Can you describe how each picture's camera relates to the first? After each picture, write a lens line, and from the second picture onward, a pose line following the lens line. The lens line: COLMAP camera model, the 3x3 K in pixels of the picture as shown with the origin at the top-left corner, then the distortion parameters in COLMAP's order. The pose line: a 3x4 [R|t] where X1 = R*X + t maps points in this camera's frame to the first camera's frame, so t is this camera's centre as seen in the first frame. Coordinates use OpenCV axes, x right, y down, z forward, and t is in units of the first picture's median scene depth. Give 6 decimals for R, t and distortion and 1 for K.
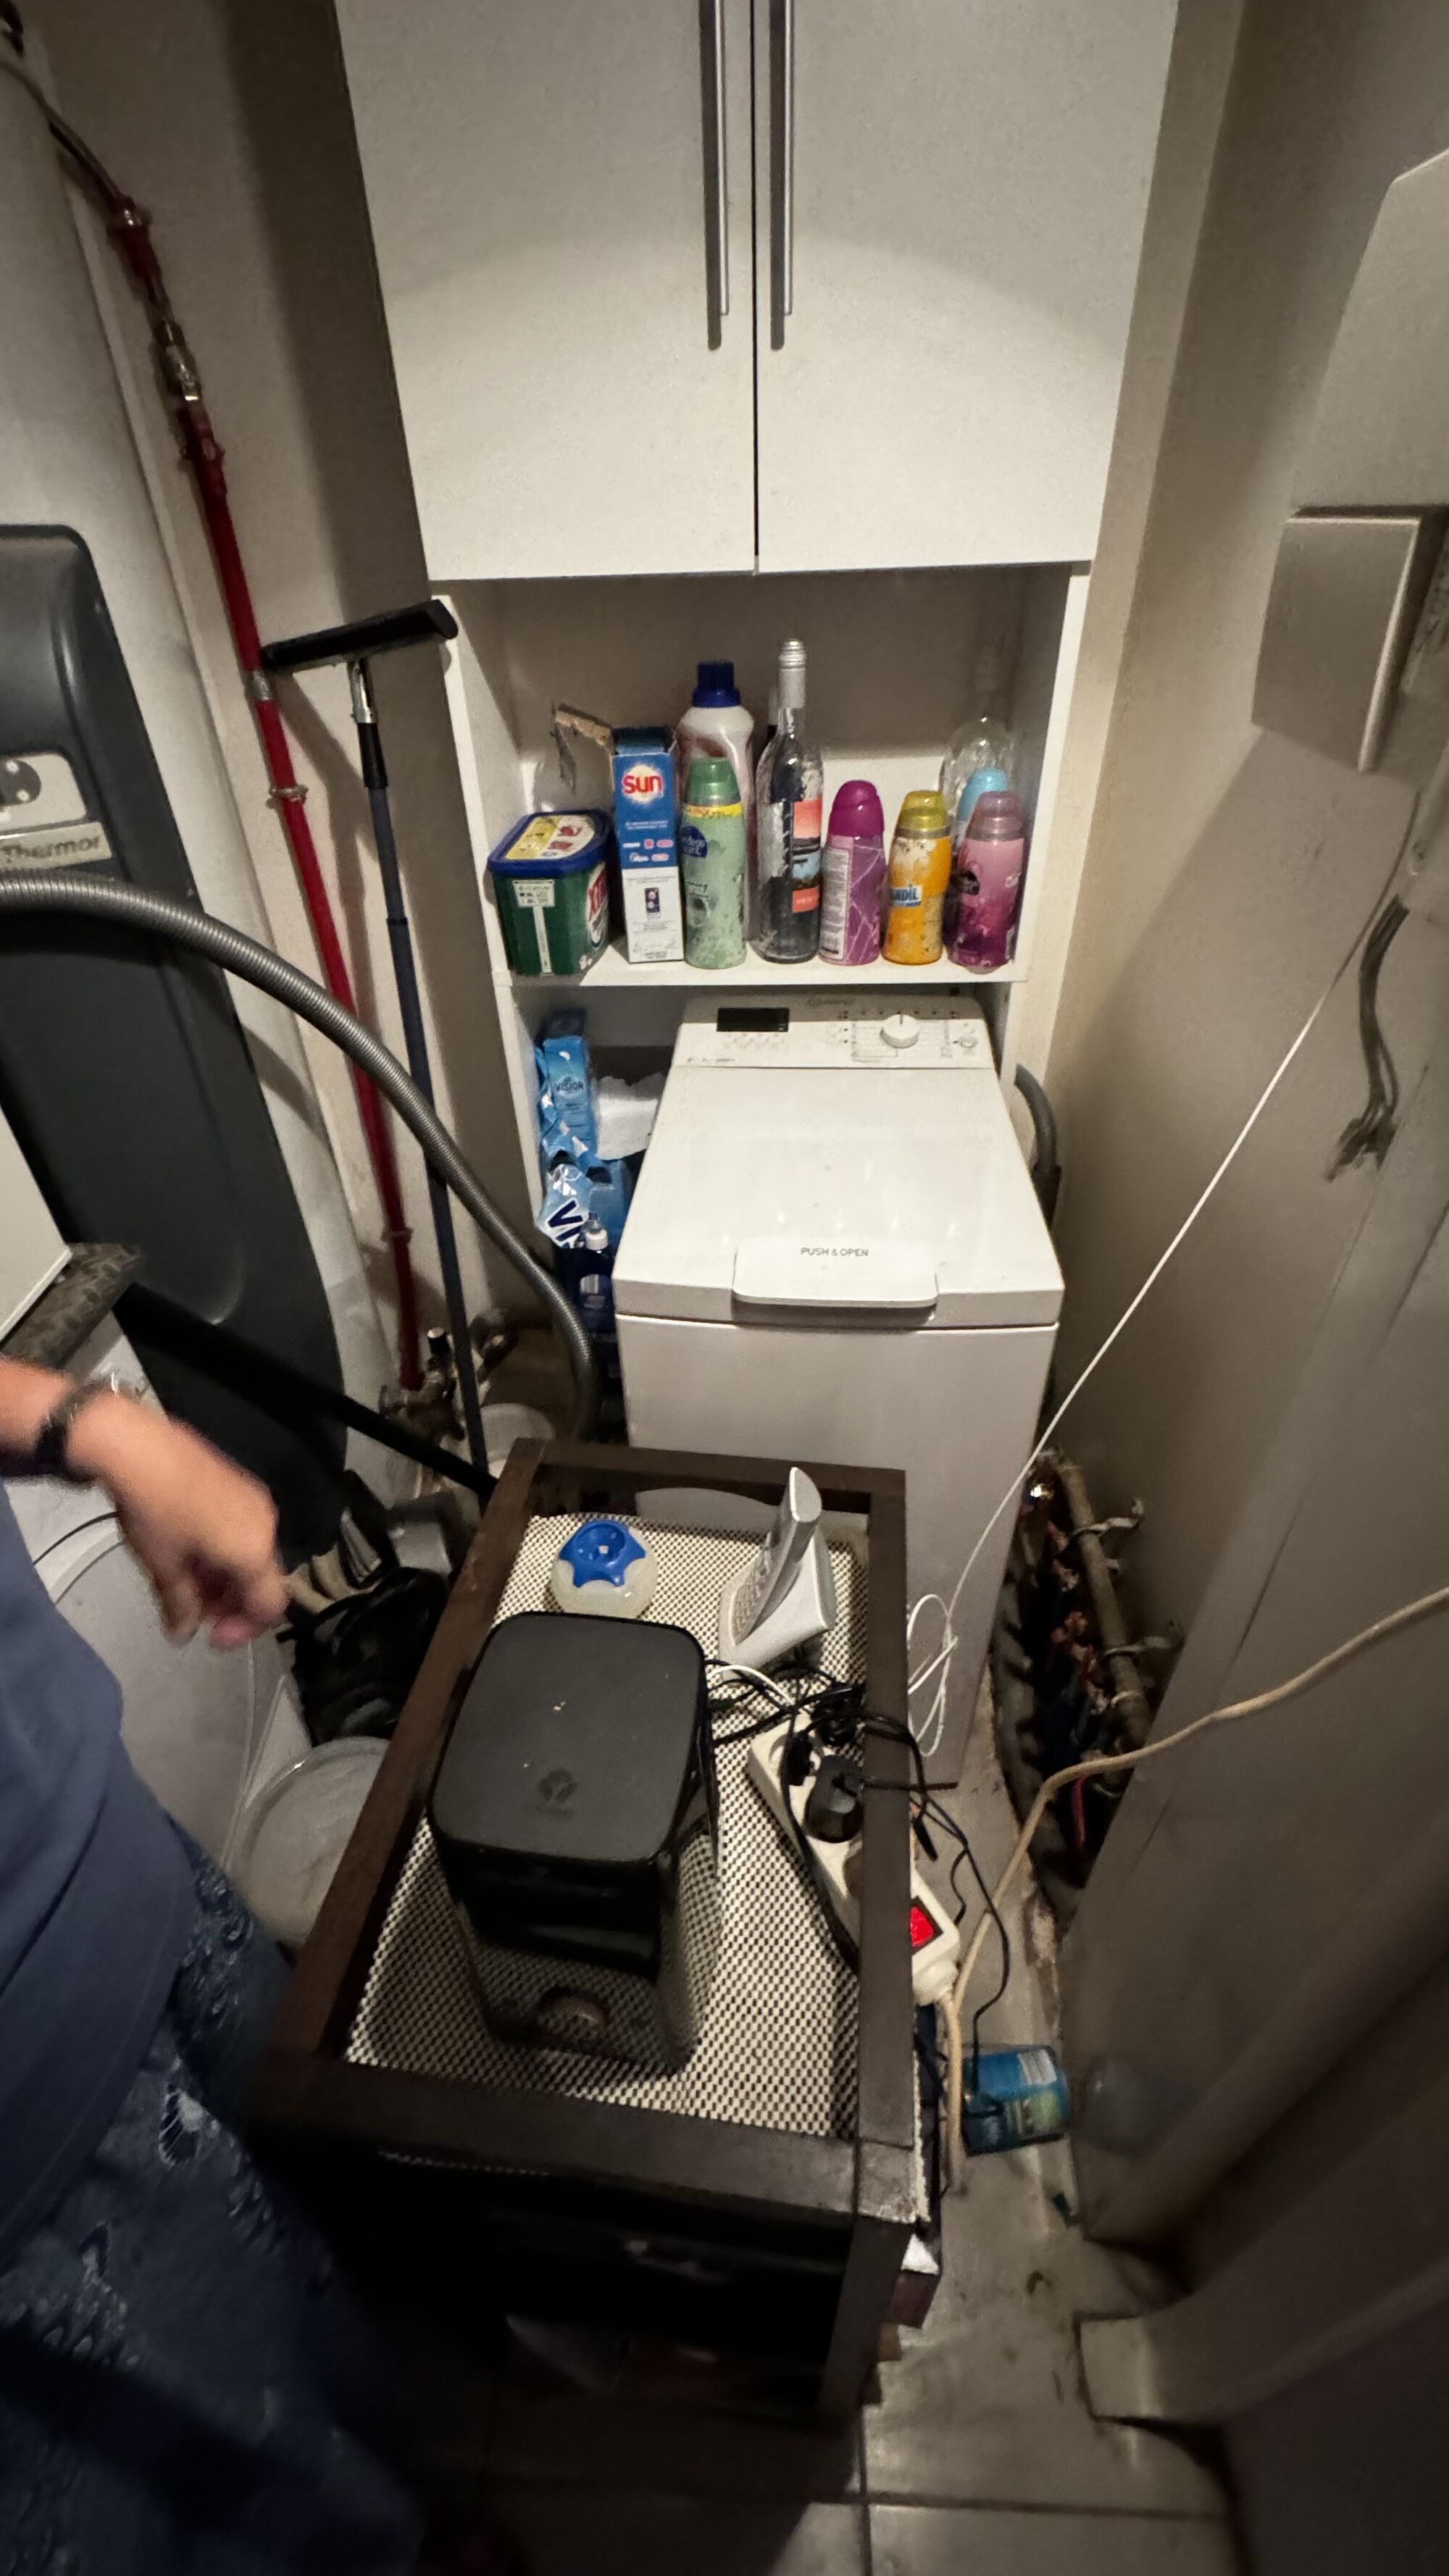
lens RADIAL K [[1026.1, 0, 724.4], [0, 1026.1, 1285.3], [0, 0, 1]] dist [-0.000440, 0.000350]
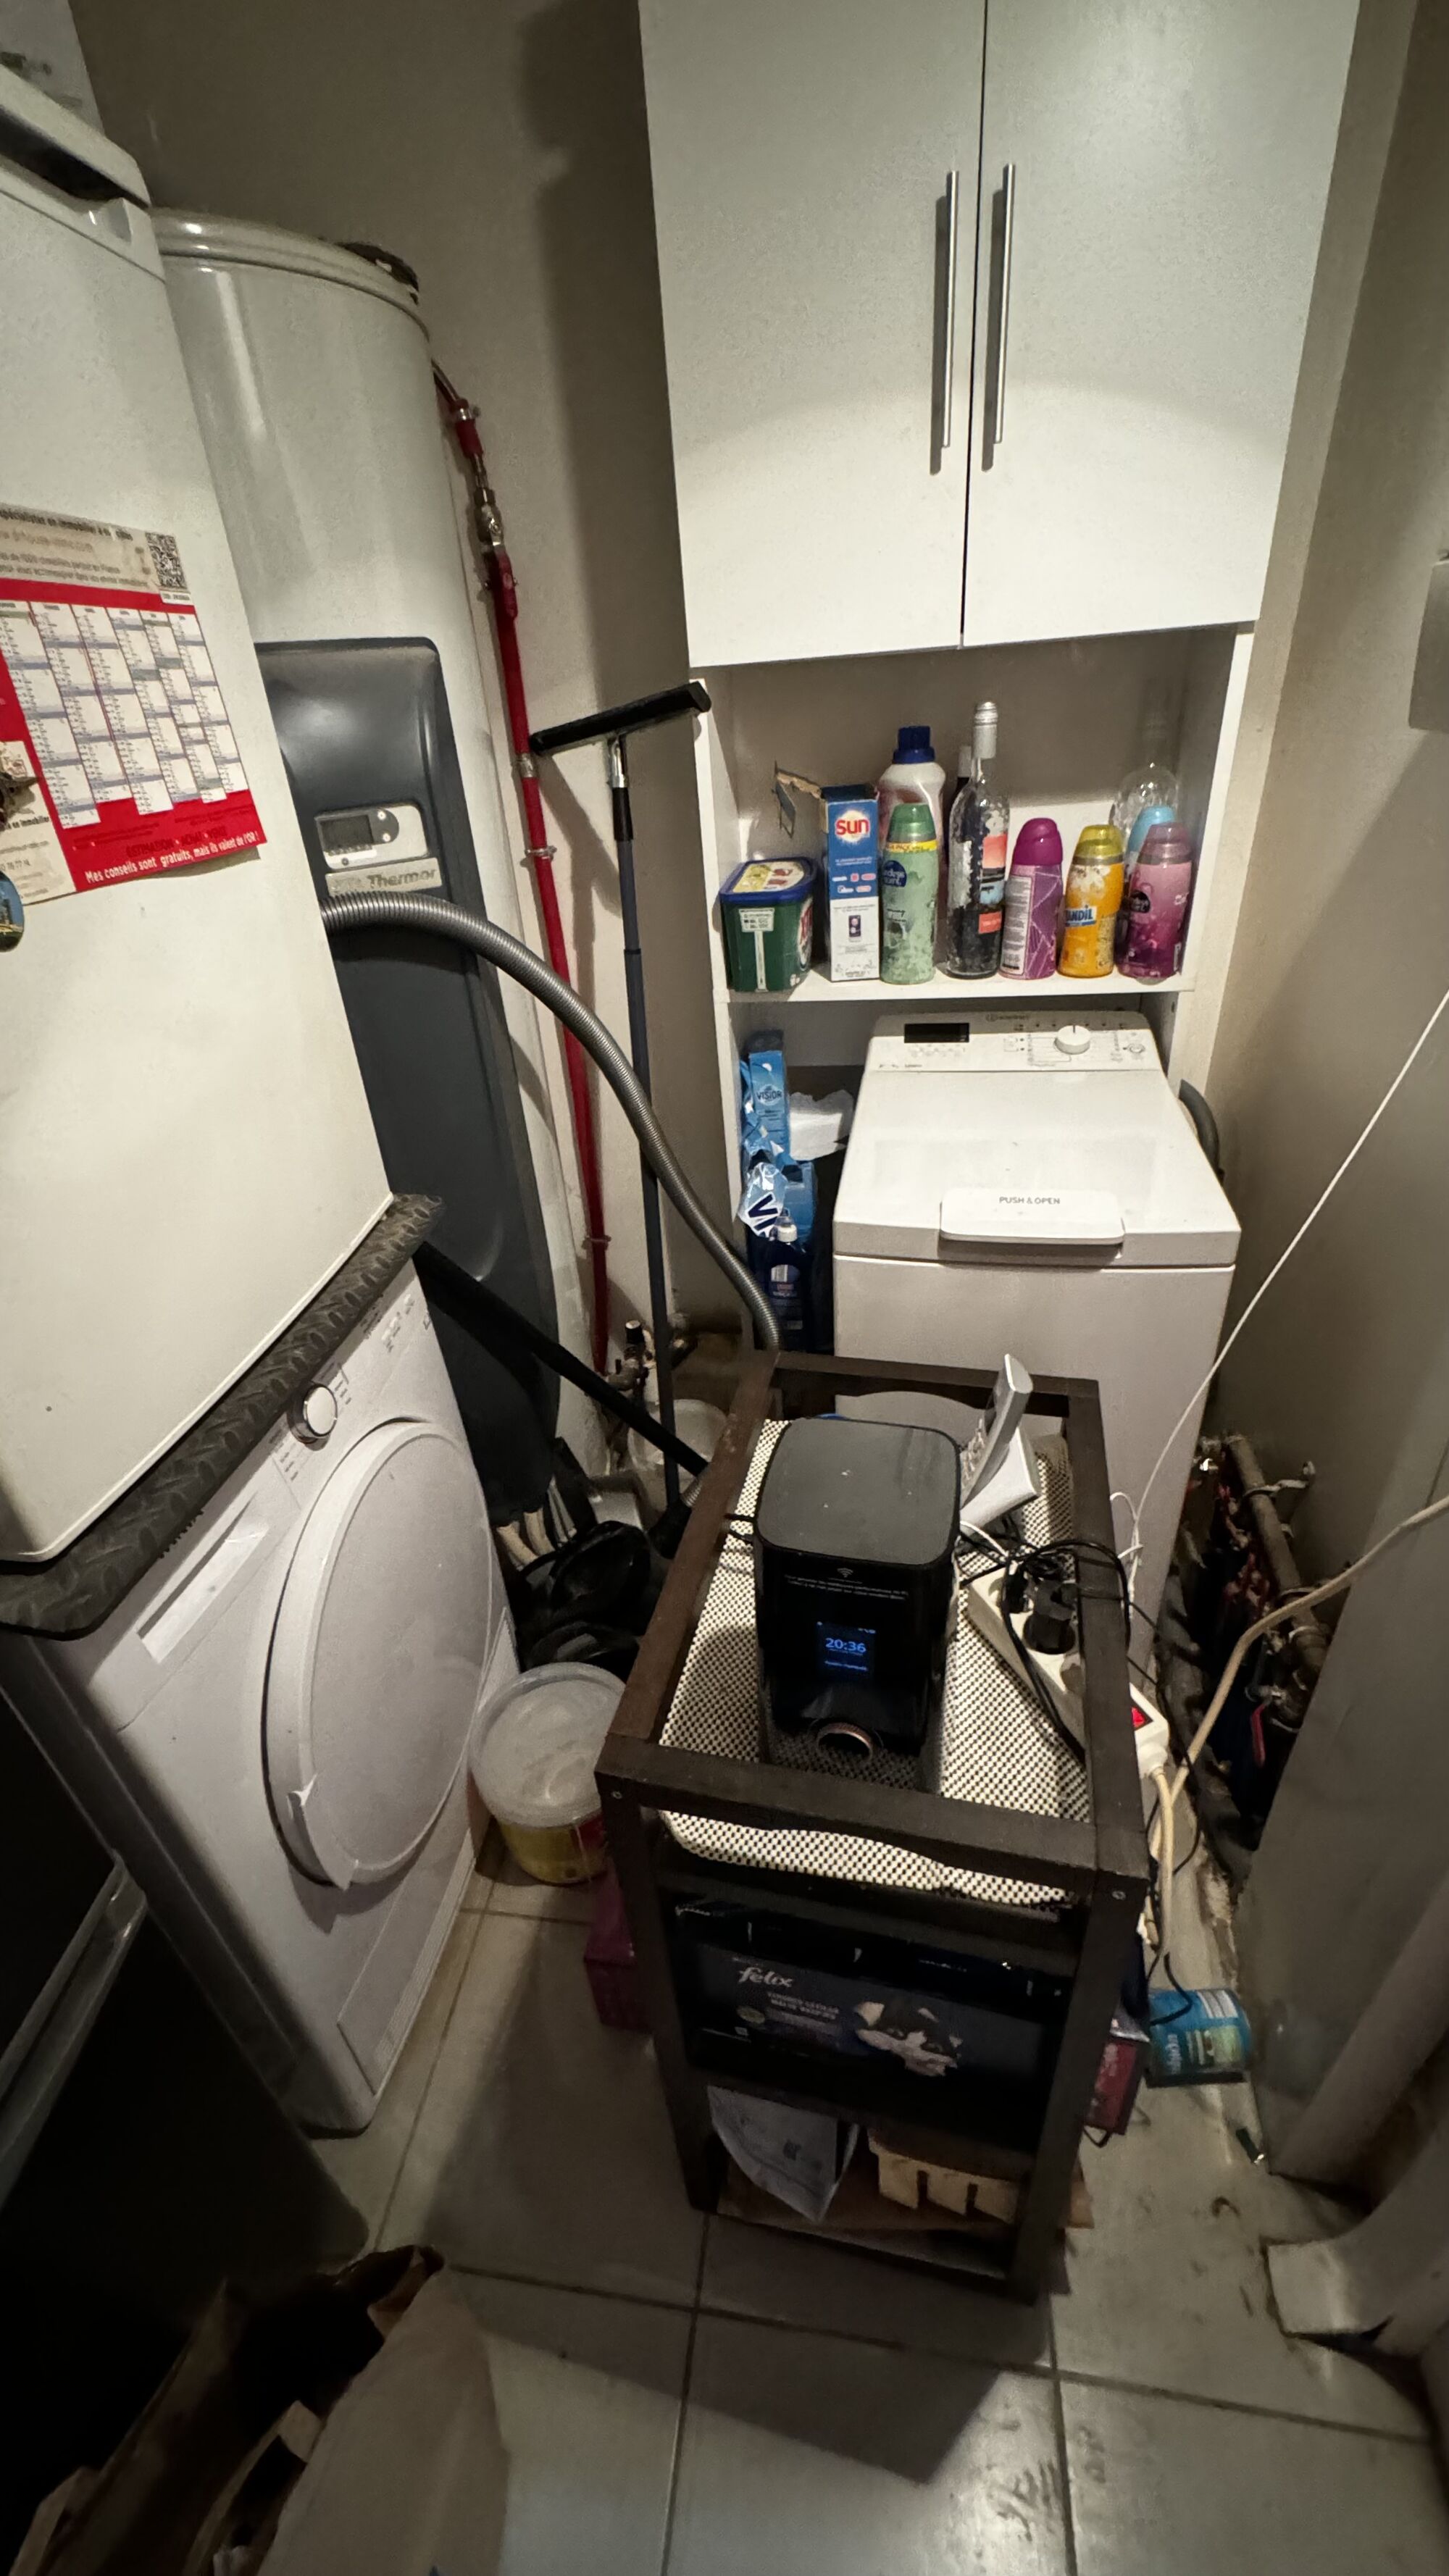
lens RADIAL K [[1027.1, 0, 724.5], [0, 1027.1, 1288.0], [0, 0, 1]] dist [0.000624, -0.000093]
pose [[0.993090, 0.017749, -0.116006, -0.076104], [-0.027093, 0.996469, -0.079471, 0.130414], [0.114186, 0.082065, 0.990064, -0.133256]]
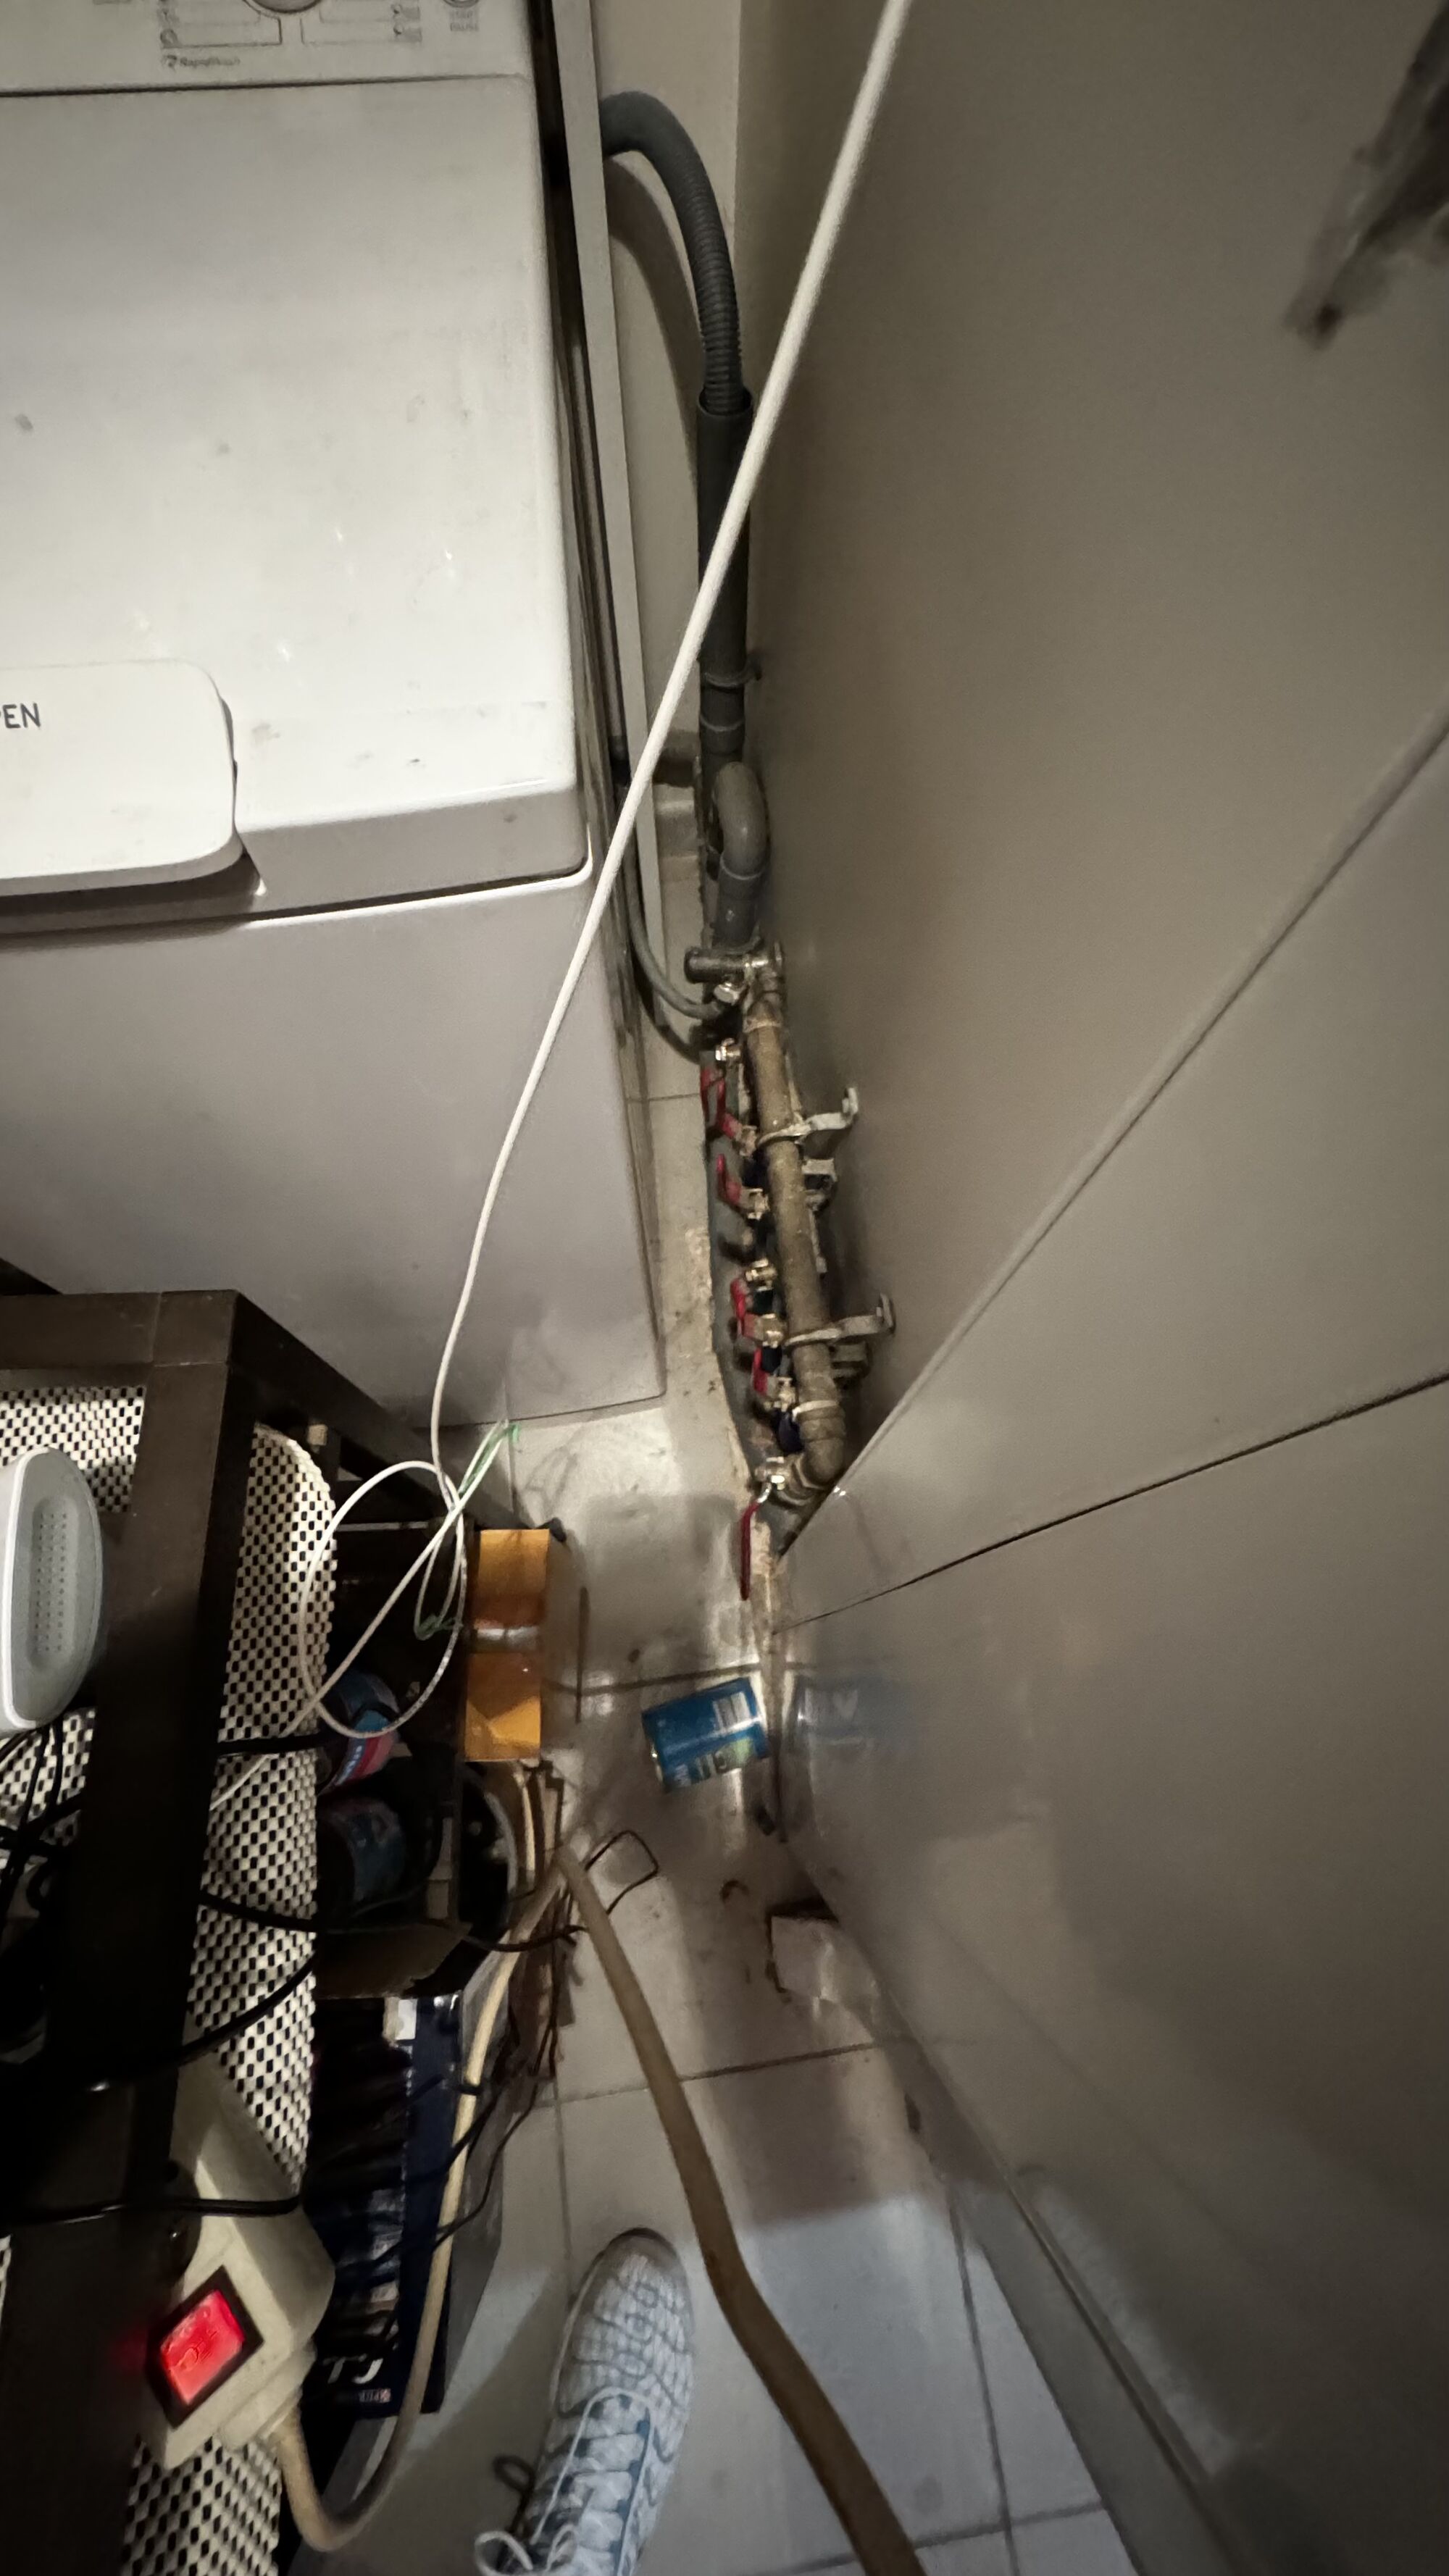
lens RADIAL K [[1027.1, 0, 724.5], [0, 1027.1, 1288.0], [0, 0, 1]] dist [0.000624, -0.000093]
pose [[0.983672, -0.146112, 0.105071, 0.242753], [0.065141, 0.833311, 0.548952, -0.036119], [-0.167765, -0.533145, 0.829223, 0.431940]]
